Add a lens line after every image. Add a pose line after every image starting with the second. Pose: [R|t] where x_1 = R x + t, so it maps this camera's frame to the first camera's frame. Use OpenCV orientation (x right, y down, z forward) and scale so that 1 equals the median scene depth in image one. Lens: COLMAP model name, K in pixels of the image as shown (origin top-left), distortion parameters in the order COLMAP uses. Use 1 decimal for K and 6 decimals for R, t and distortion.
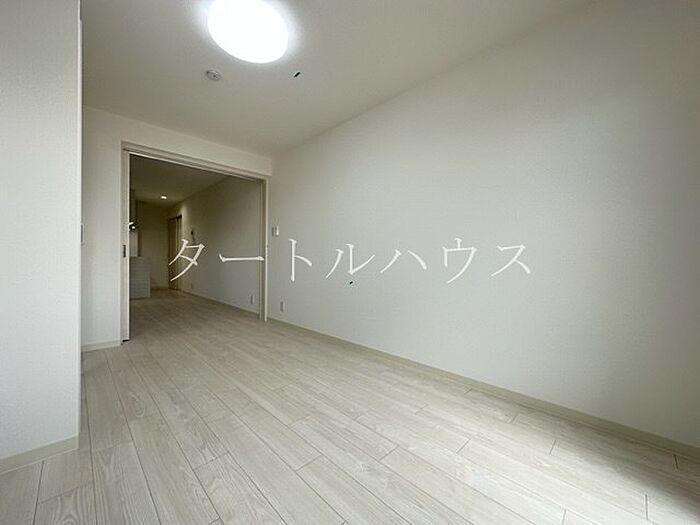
lens RADIAL K [[280.1, 0, 348.8], [0, 280.1, 261.7], [0, 0, 1]] dist [-0.001501, -0.000699]
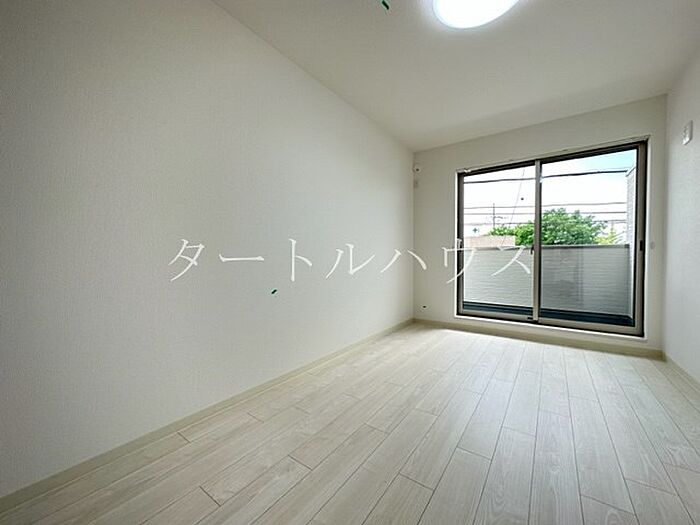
lens RADIAL K [[280.1, 0, 348.8], [0, 280.1, 261.7], [0, 0, 1]] dist [-0.001501, -0.000699]
pose [[-0.164381, -0.024728, 0.986087, -0.951380], [0.008698, 0.999611, 0.026517, -0.020321], [-0.986359, 0.012935, -0.164102, 1.279471]]
